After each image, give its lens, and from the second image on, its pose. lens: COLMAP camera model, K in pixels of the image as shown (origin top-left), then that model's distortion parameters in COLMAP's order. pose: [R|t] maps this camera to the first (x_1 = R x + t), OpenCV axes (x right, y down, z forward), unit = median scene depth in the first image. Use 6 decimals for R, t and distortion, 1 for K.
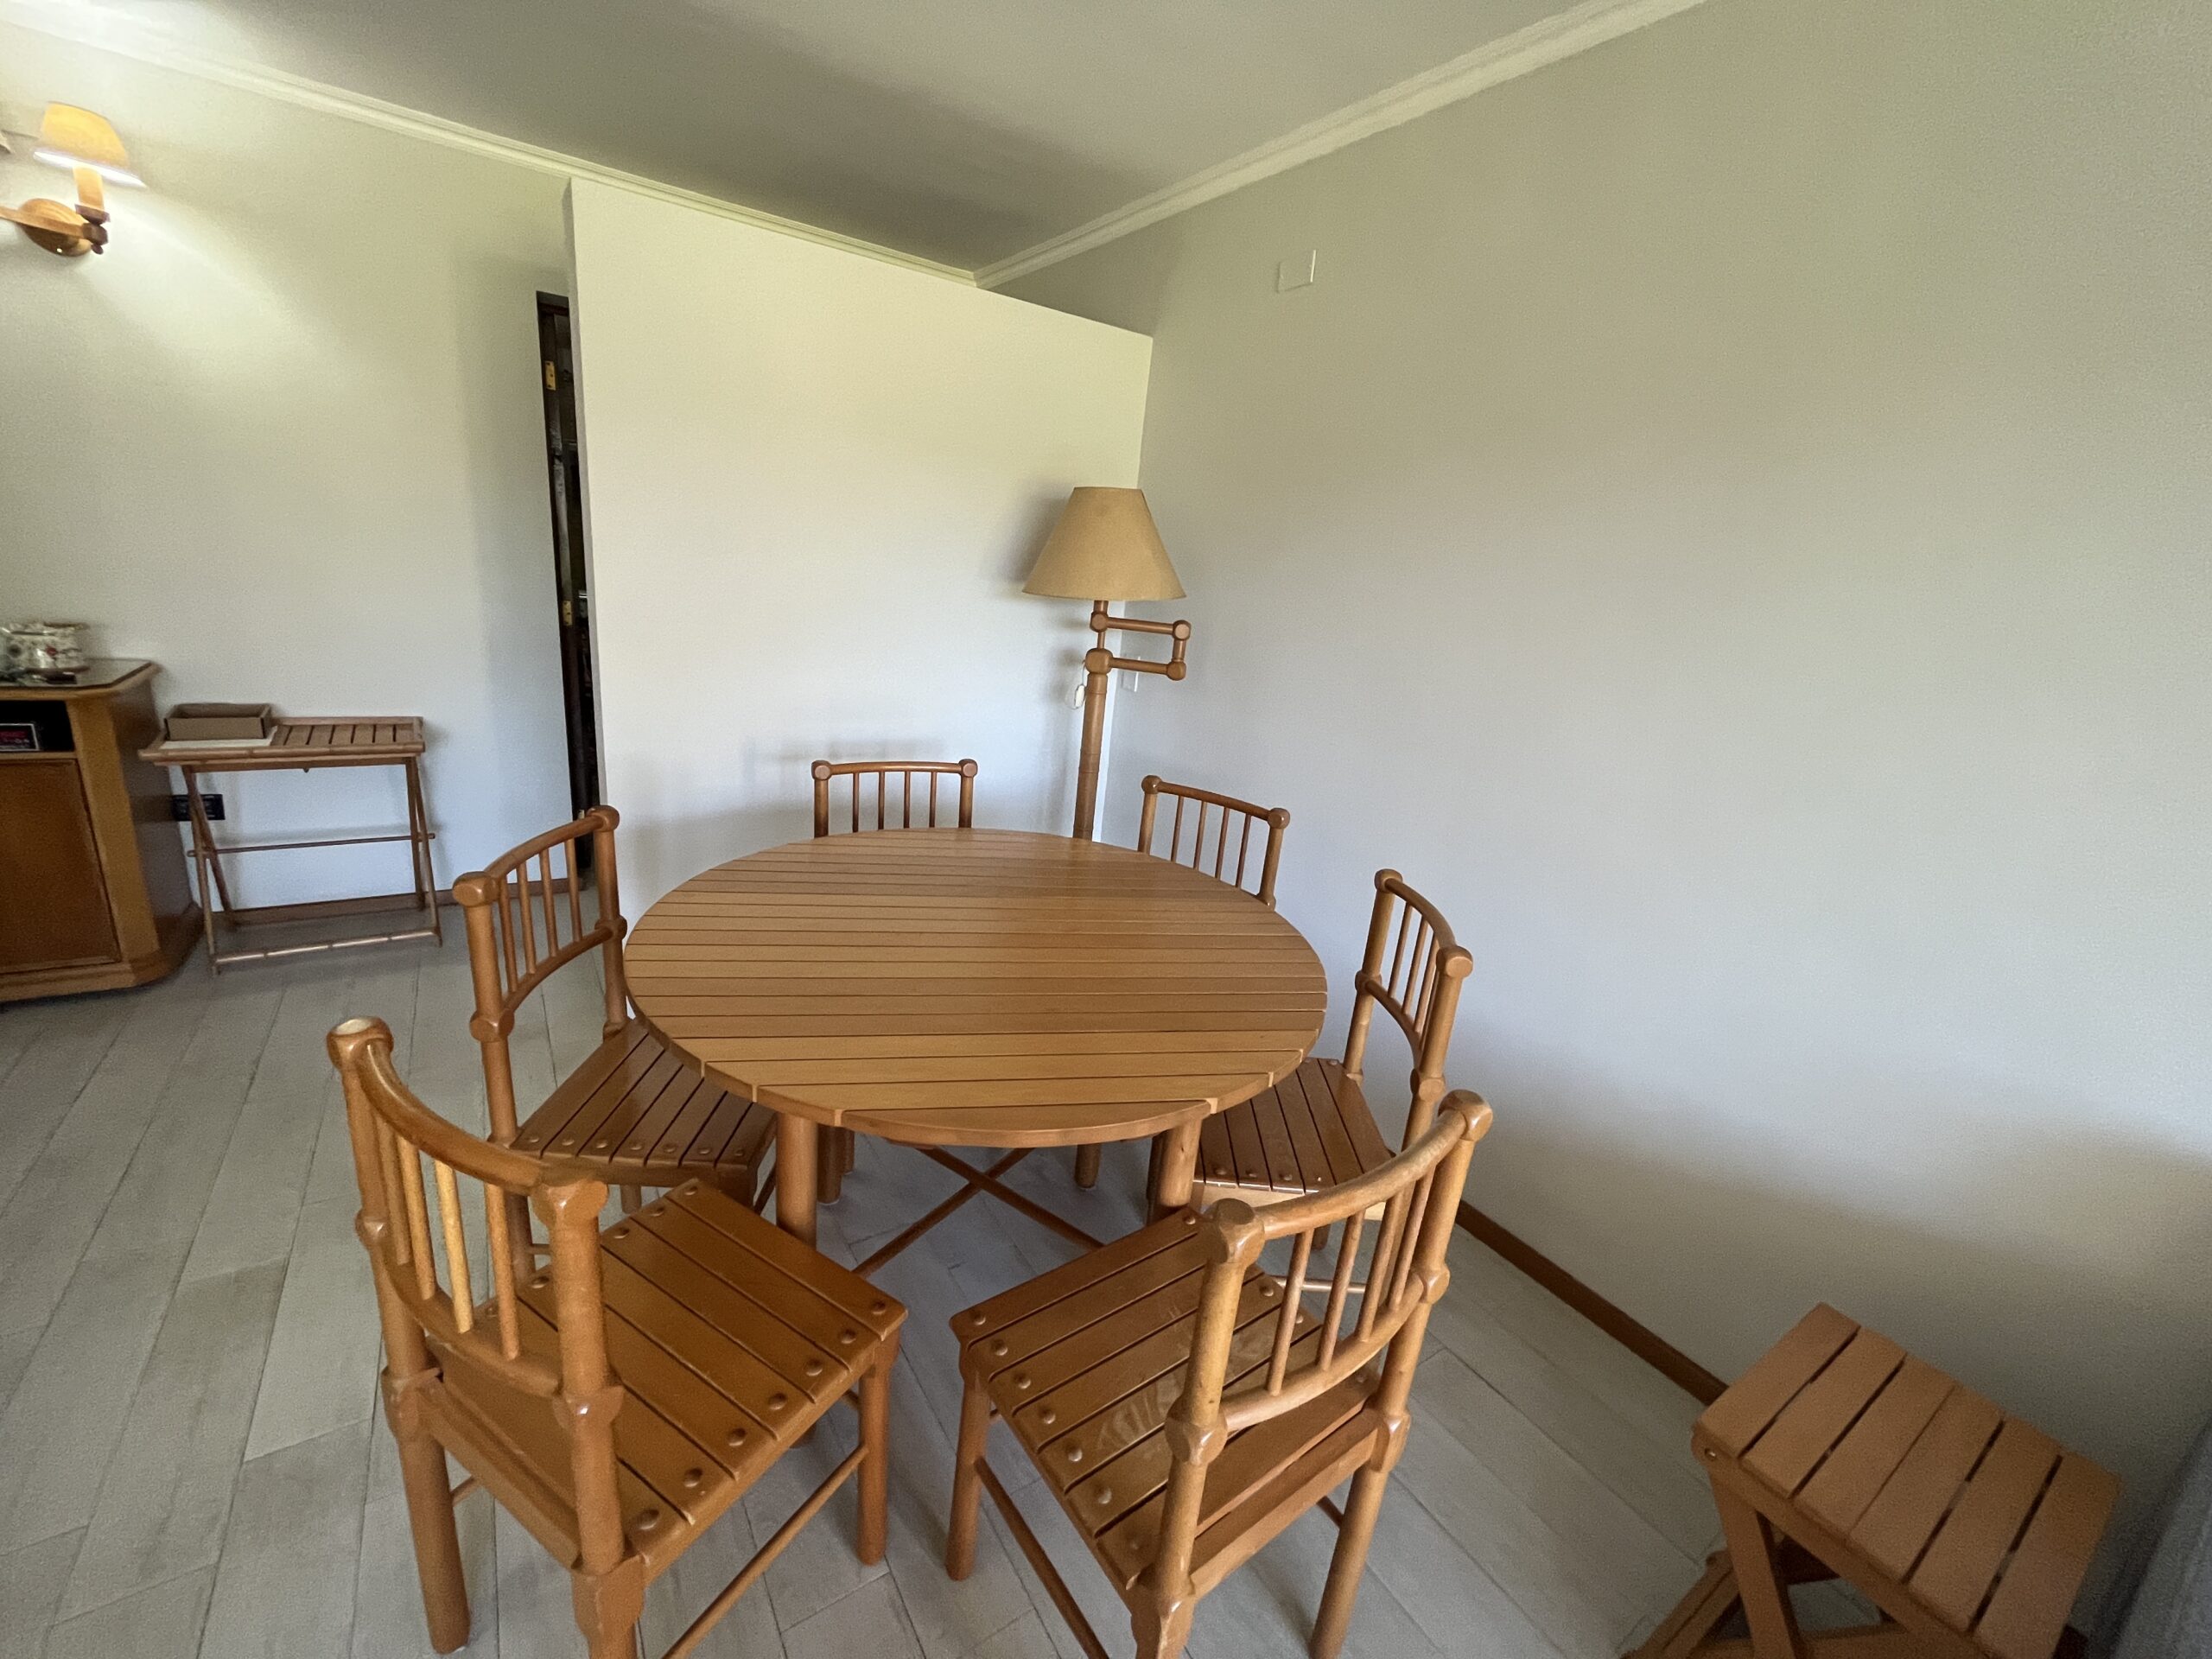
lens RADIAL K [[892.4, 0, 1099.2], [0, 892.4, 827.3], [0, 0, 1]] dist [-0.002371, -0.000454]
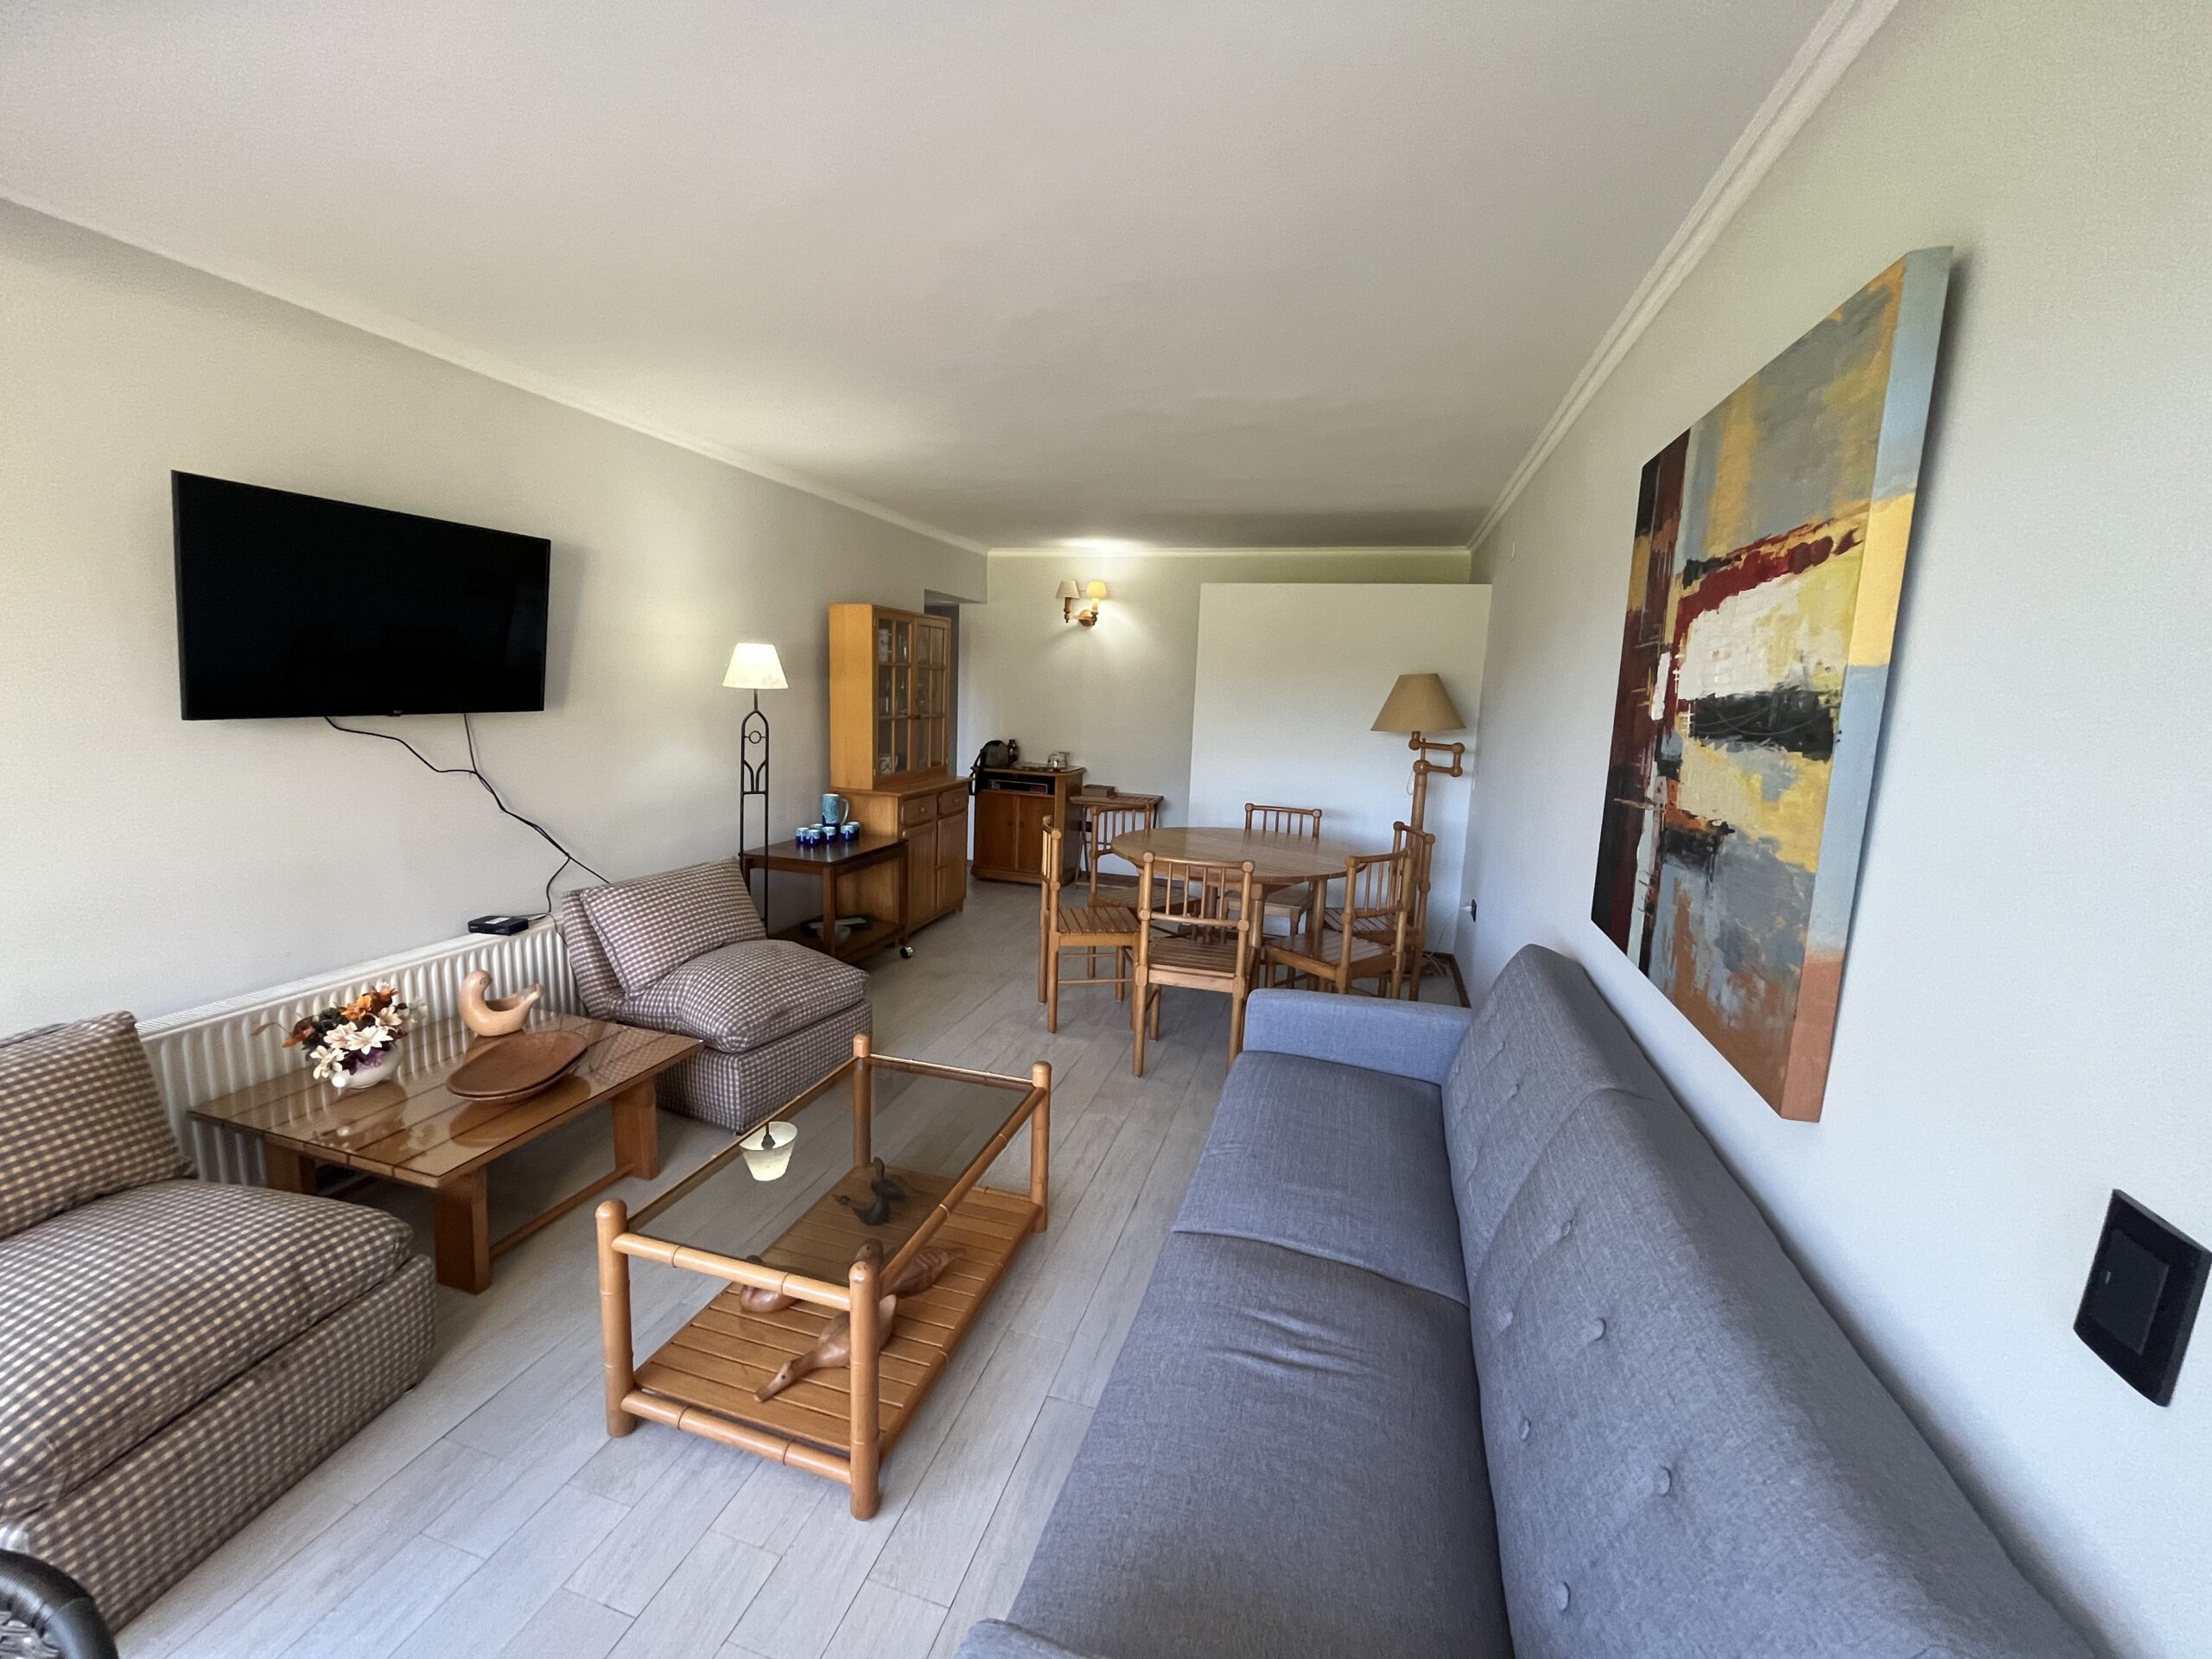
lens RADIAL K [[892.4, 0, 1099.2], [0, 892.4, 827.3], [0, 0, 1]] dist [-0.002371, -0.000454]
pose [[0.628799, 0.049845, -0.775968, 1.075787], [-0.198386, 0.975201, -0.098117, 0.249713], [0.751834, 0.215637, 0.623094, -0.598559]]
